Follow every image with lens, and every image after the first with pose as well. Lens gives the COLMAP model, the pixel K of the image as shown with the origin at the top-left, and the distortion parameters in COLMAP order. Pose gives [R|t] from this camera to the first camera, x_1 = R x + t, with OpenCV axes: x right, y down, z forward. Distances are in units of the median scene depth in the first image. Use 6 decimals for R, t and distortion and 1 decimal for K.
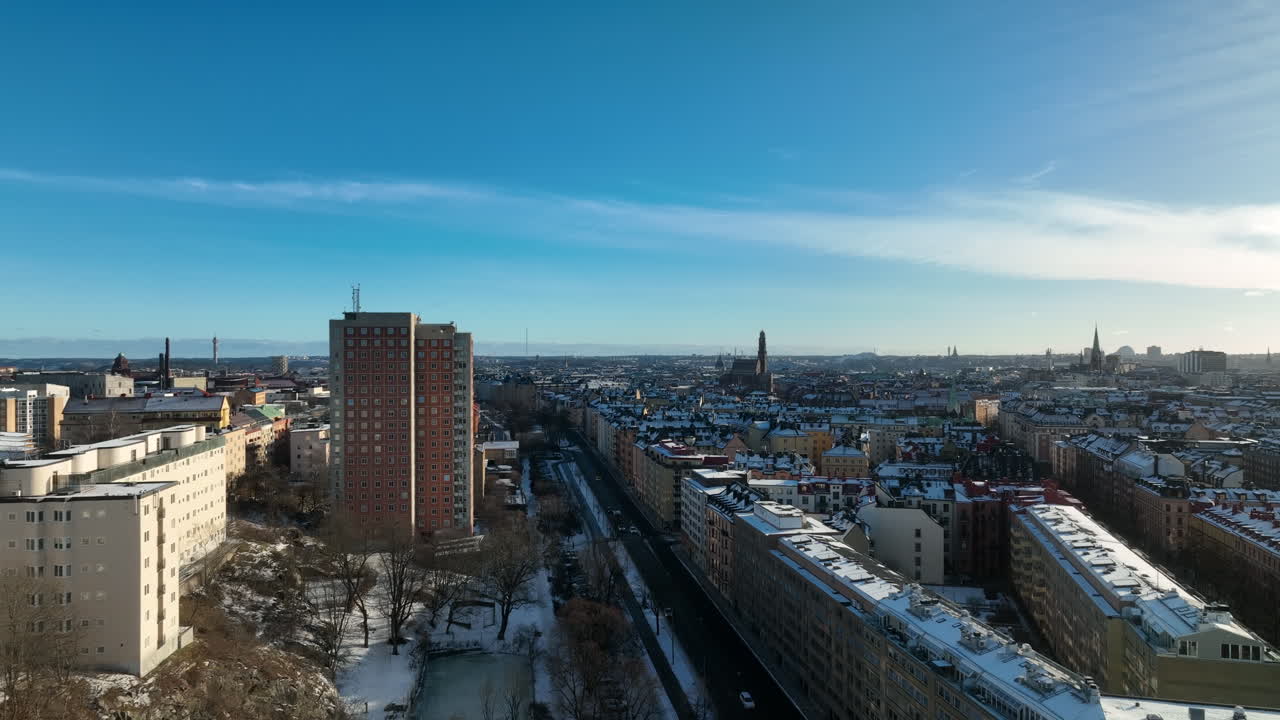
lens RADIAL K [[922.1, 0, 640.2], [0, 922.1, 309.0], [0, 0, 1]] dist [-0.019048, 0.055805]
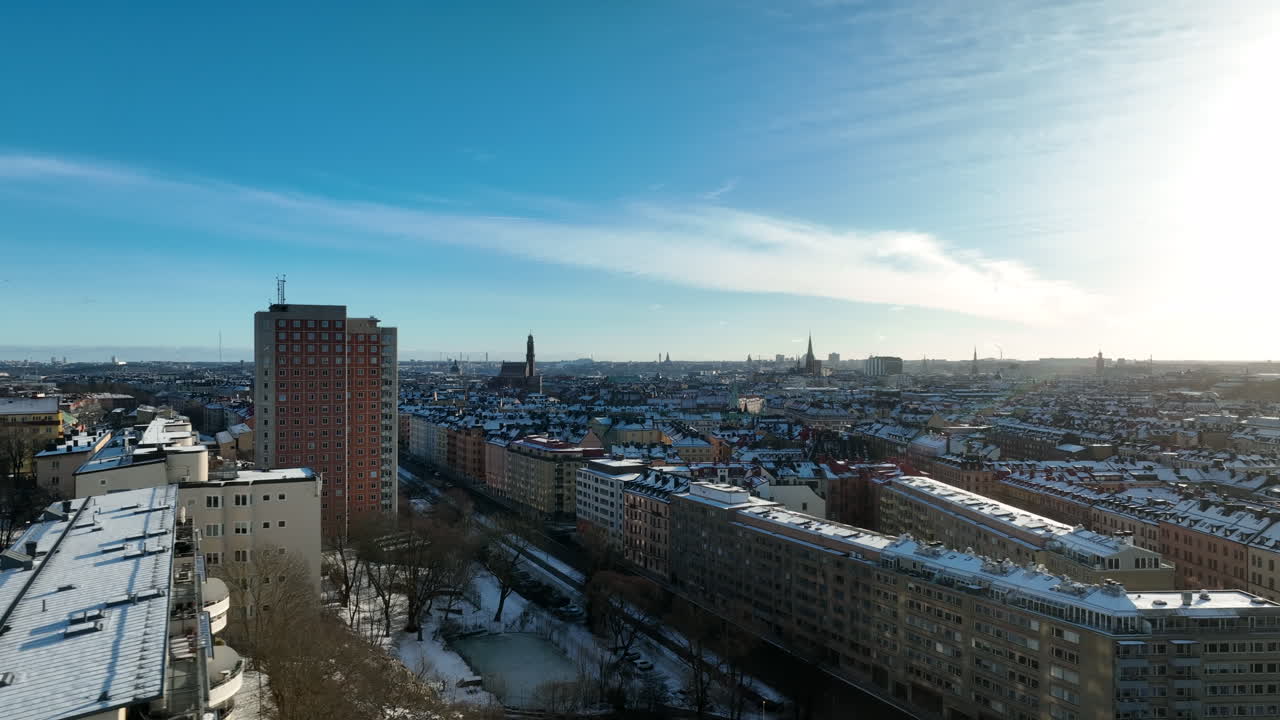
lens RADIAL K [[935.7, 0, 640.0], [0, 935.7, 360.0], [0, 0, 1]] dist [0.035249, -0.002348]
pose [[0.947395, 0.000500, 0.320066, -0.245854], [-0.015714, 0.998866, 0.044952, 0.011320], [-0.319680, -0.047617, 0.946328, -0.028428]]
